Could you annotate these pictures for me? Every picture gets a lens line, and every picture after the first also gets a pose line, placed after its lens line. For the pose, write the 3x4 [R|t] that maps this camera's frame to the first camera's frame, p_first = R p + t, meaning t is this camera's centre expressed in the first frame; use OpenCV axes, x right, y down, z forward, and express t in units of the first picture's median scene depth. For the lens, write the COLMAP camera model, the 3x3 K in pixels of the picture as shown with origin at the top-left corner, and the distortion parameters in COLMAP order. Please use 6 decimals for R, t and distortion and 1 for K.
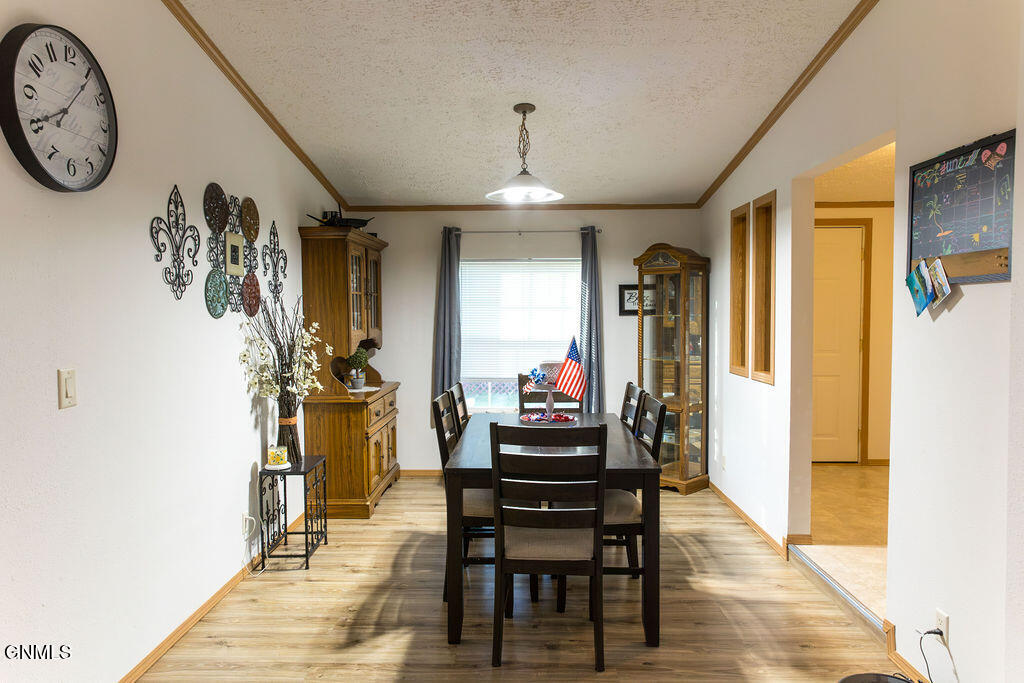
lens RADIAL K [[668.0, 0, 512.0], [0, 668.0, 341.5], [0, 0, 1]] dist [0.001777, 0.000402]
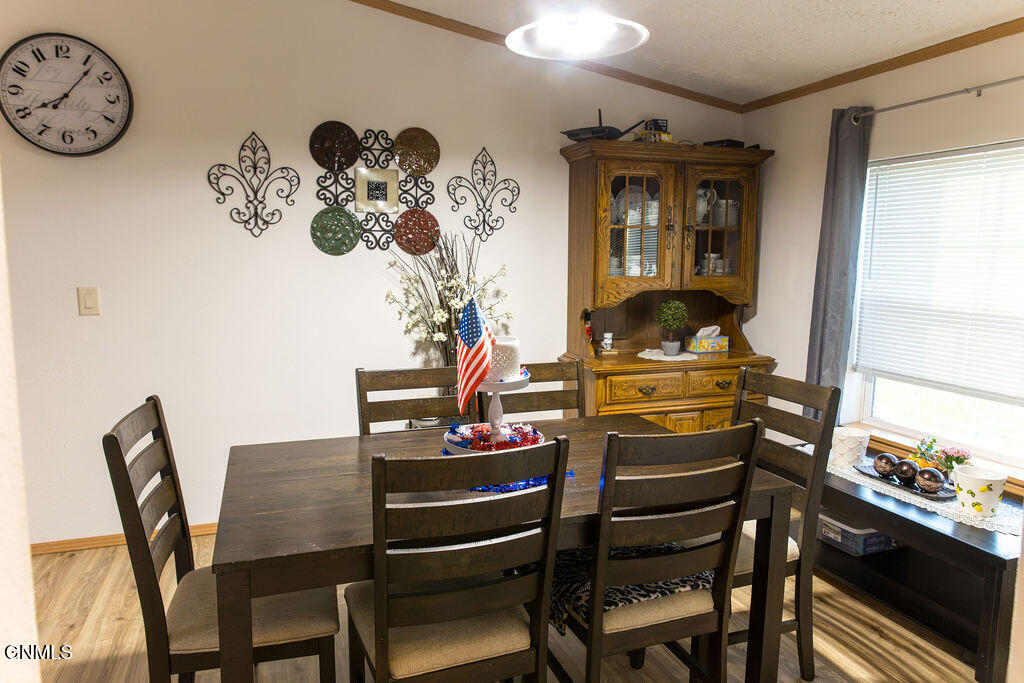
lens RADIAL K [[723.0, 0, 512.0], [0, 723.0, 341.5], [0, 0, 1]] dist [0.025669, 0.001353]
pose [[0.344807, 0.125985, -0.930181, 0.989076], [-0.056384, 0.991943, 0.113449, -0.064345], [0.936979, 0.013329, 0.349132, 1.221847]]
